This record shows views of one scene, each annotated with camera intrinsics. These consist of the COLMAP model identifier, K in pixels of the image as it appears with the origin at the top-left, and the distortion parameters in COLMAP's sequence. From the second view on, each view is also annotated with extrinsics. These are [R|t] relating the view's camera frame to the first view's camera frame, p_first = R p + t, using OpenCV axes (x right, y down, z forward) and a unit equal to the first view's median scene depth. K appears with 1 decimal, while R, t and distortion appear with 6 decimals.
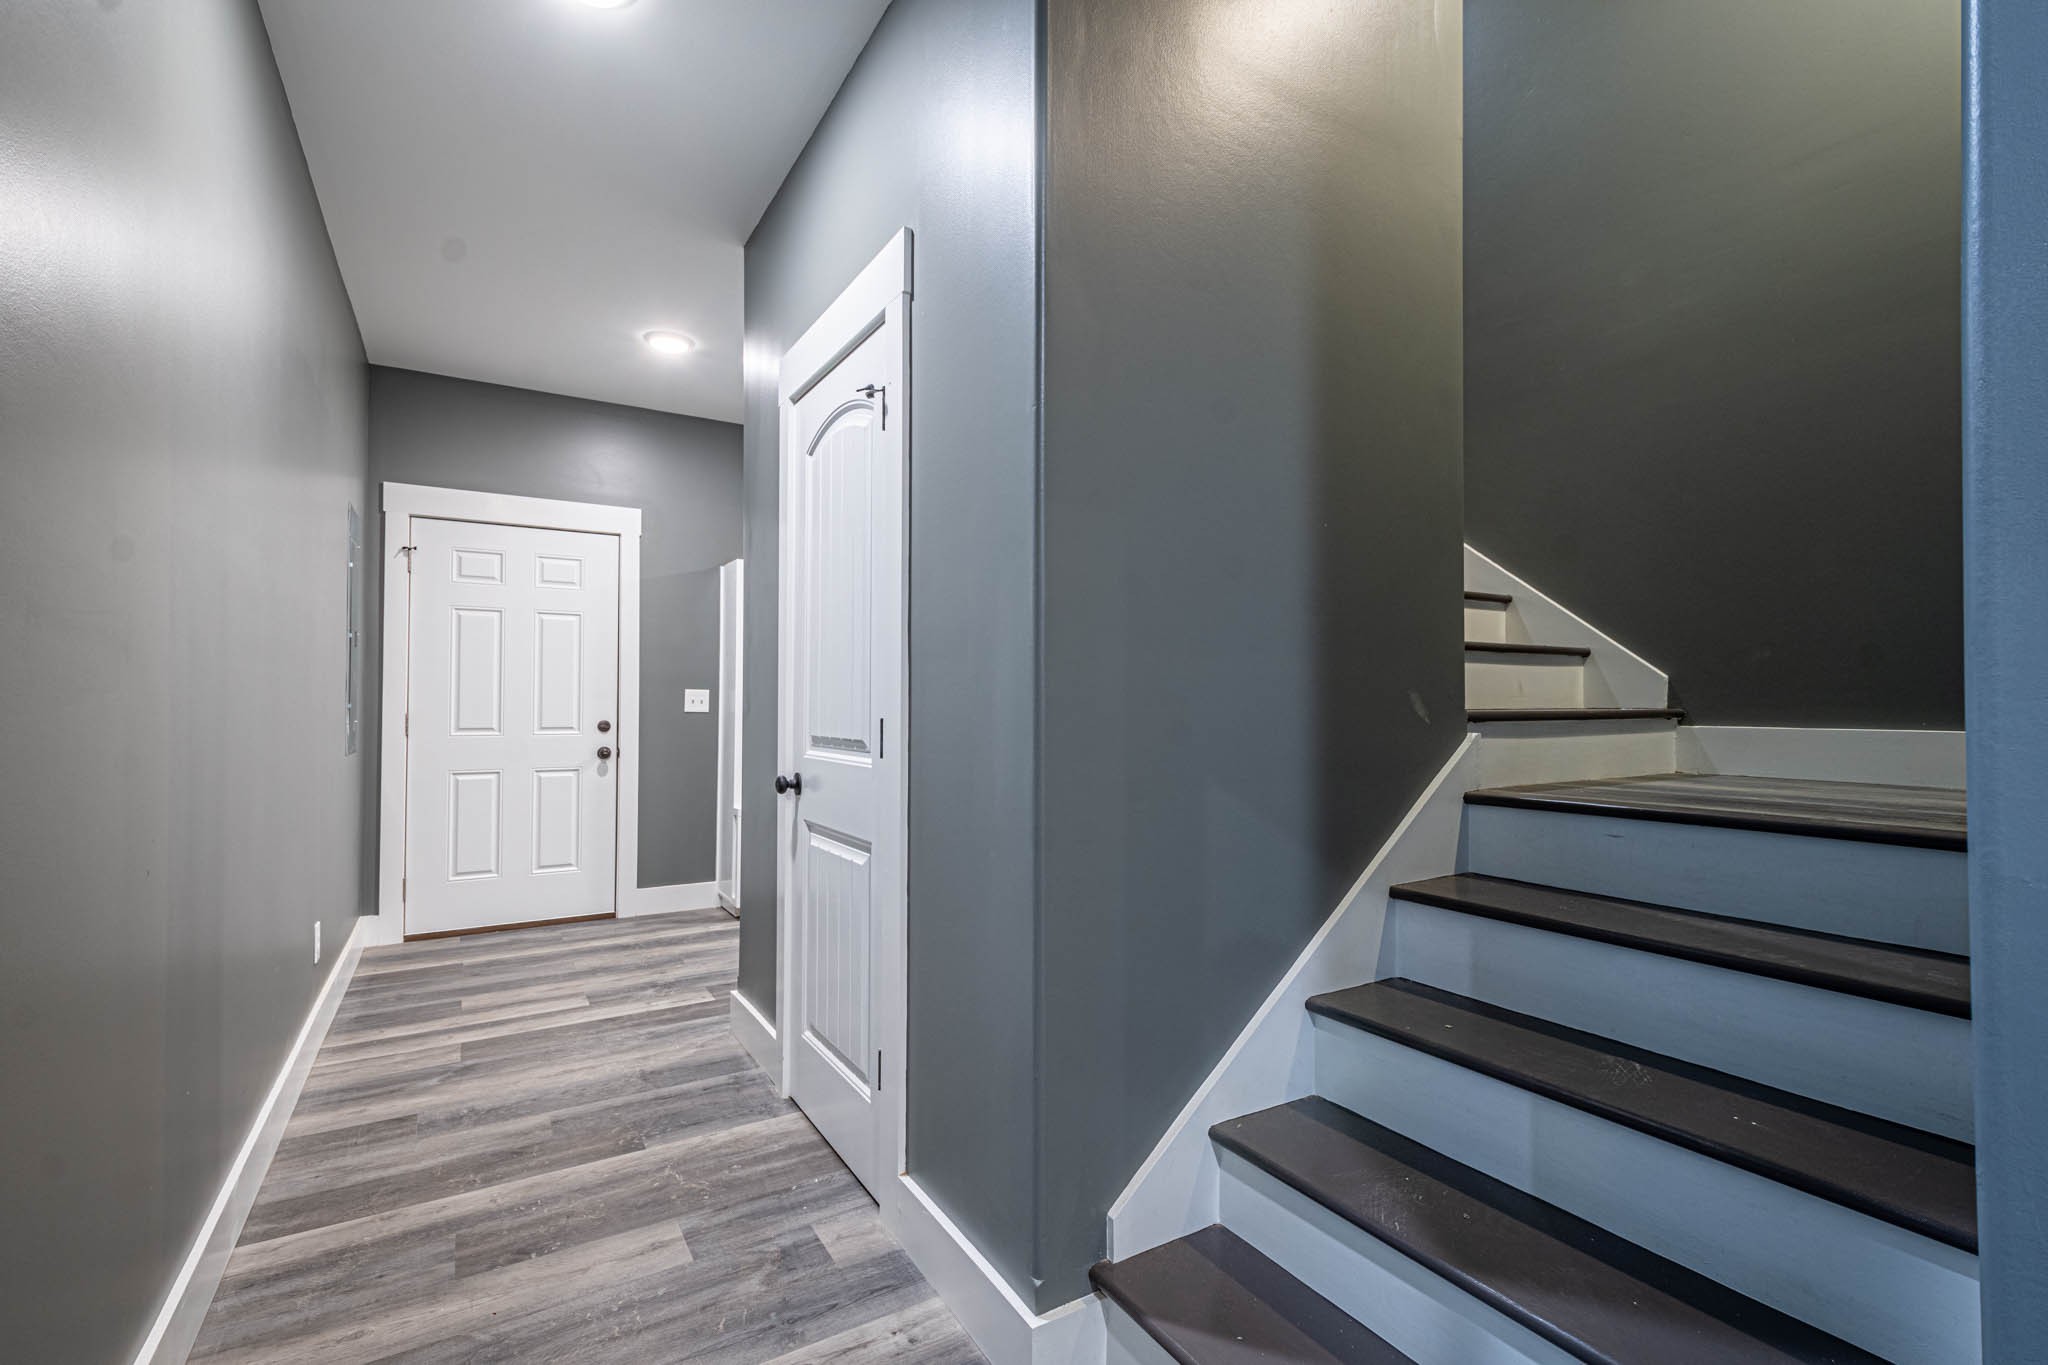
lens RADIAL K [[876.6, 0, 1030.2], [0, 876.6, 686.2], [0, 0, 1]] dist [0.000182, 0.000012]
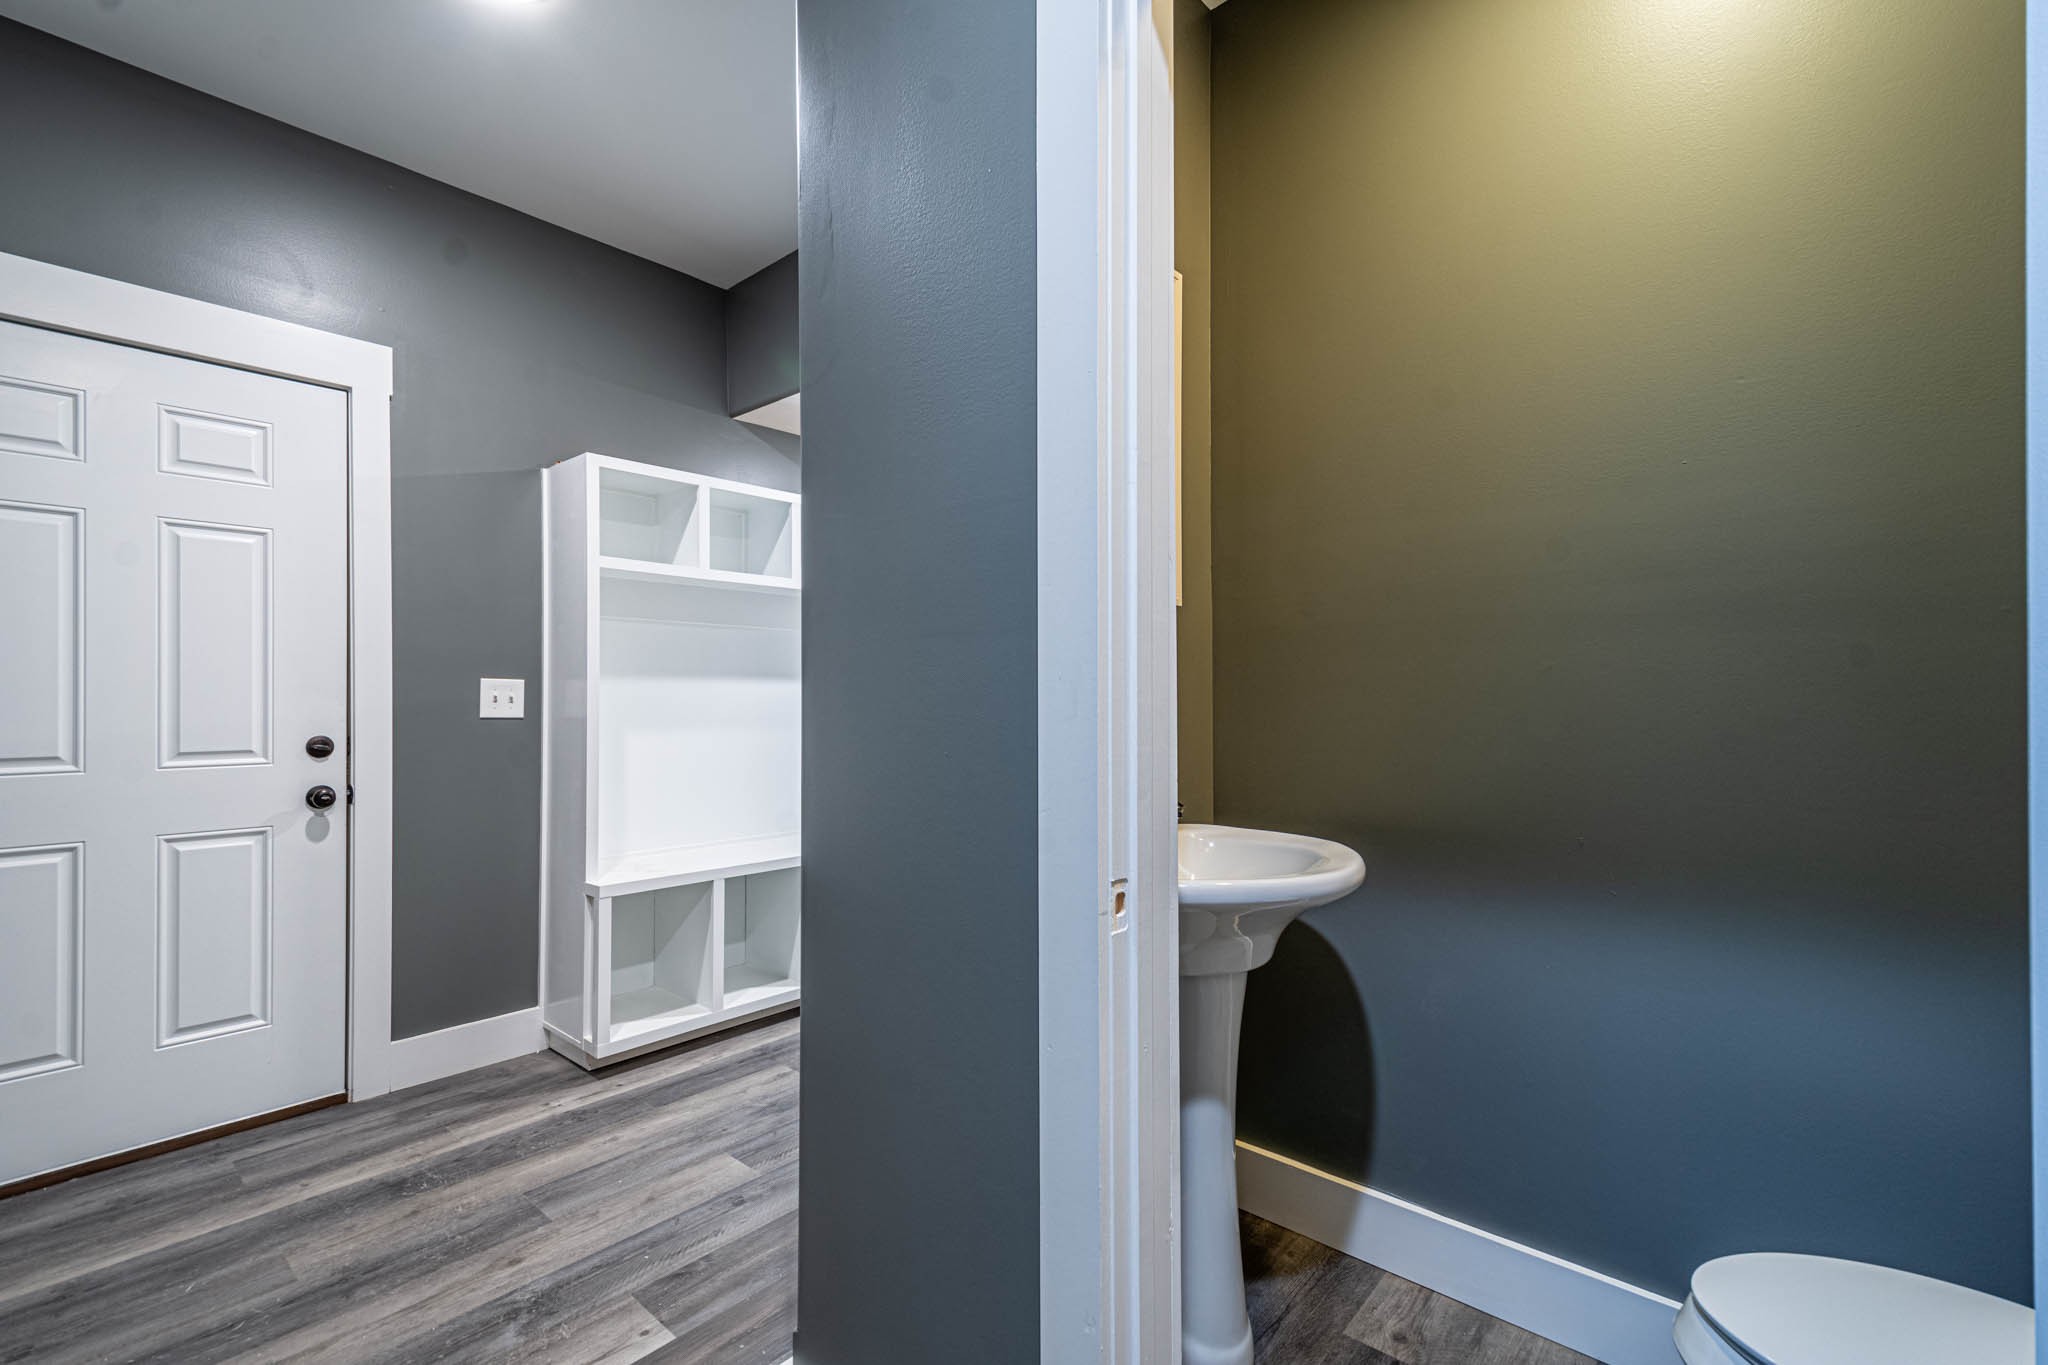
lens RADIAL K [[887.4, 0, 1013.6], [0, 887.4, 690.0], [0, 0, 1]] dist [0.007081, -0.002185]
pose [[0.958595, 0.002410, 0.284763, -0.235844], [-0.007679, 0.999819, 0.017387, -0.001570], [-0.284670, -0.018854, 0.958440, 0.361308]]
